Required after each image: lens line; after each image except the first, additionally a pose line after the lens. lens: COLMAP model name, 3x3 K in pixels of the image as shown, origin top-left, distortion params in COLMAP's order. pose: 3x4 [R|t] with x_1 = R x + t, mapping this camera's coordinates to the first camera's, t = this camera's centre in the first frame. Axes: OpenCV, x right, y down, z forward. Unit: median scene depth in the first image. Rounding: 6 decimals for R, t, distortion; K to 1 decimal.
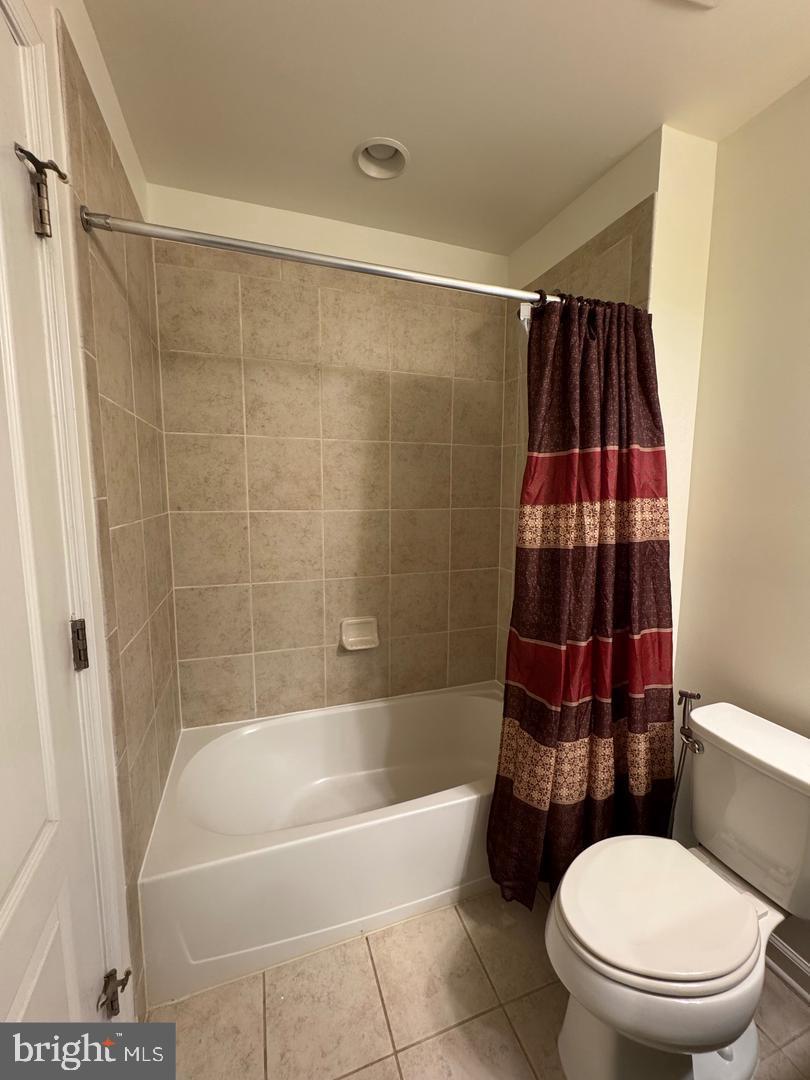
lens RADIAL K [[434.1, 0, 403.0], [0, 434.1, 539.9], [0, 0, 1]] dist [0.001251, 0.000113]
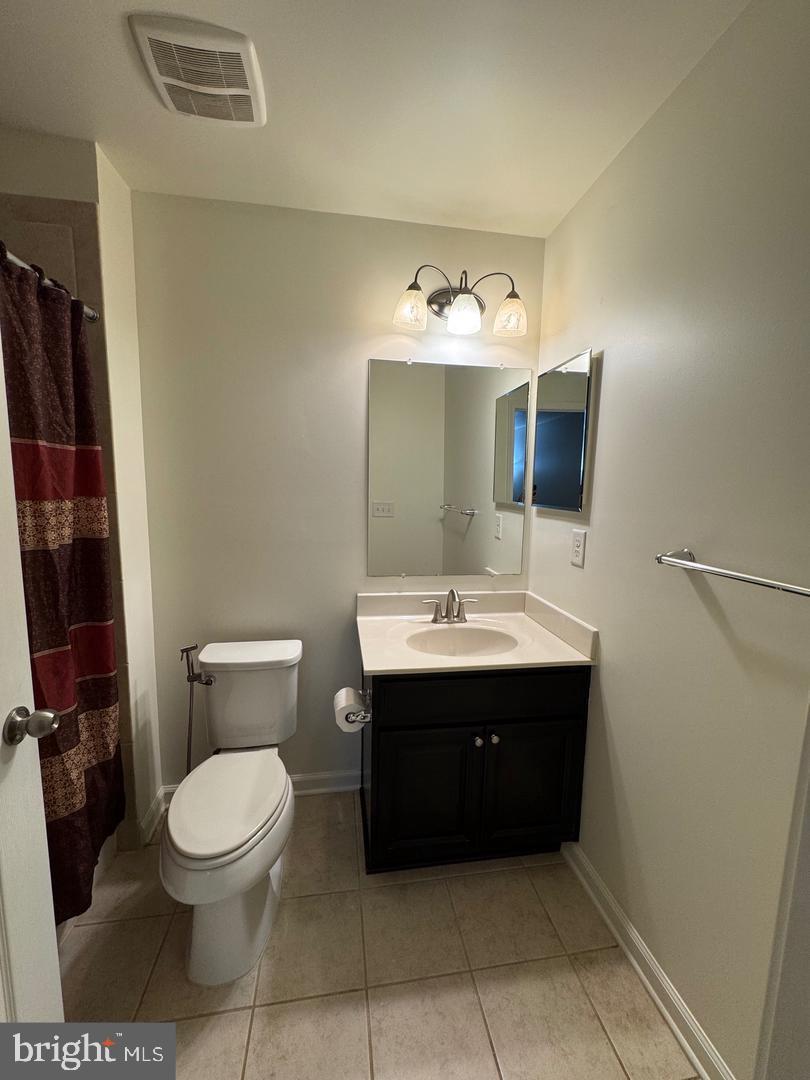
lens RADIAL K [[434.1, 0, 403.5], [0, 434.1, 538.4], [0, 0, 1]] dist [0.001251, 0.000113]
pose [[0.173328, -0.116938, 0.977897, -0.428744], [0.099790, 0.989901, 0.100686, -0.020829], [-0.979796, 0.080132, 0.183246, 0.138895]]
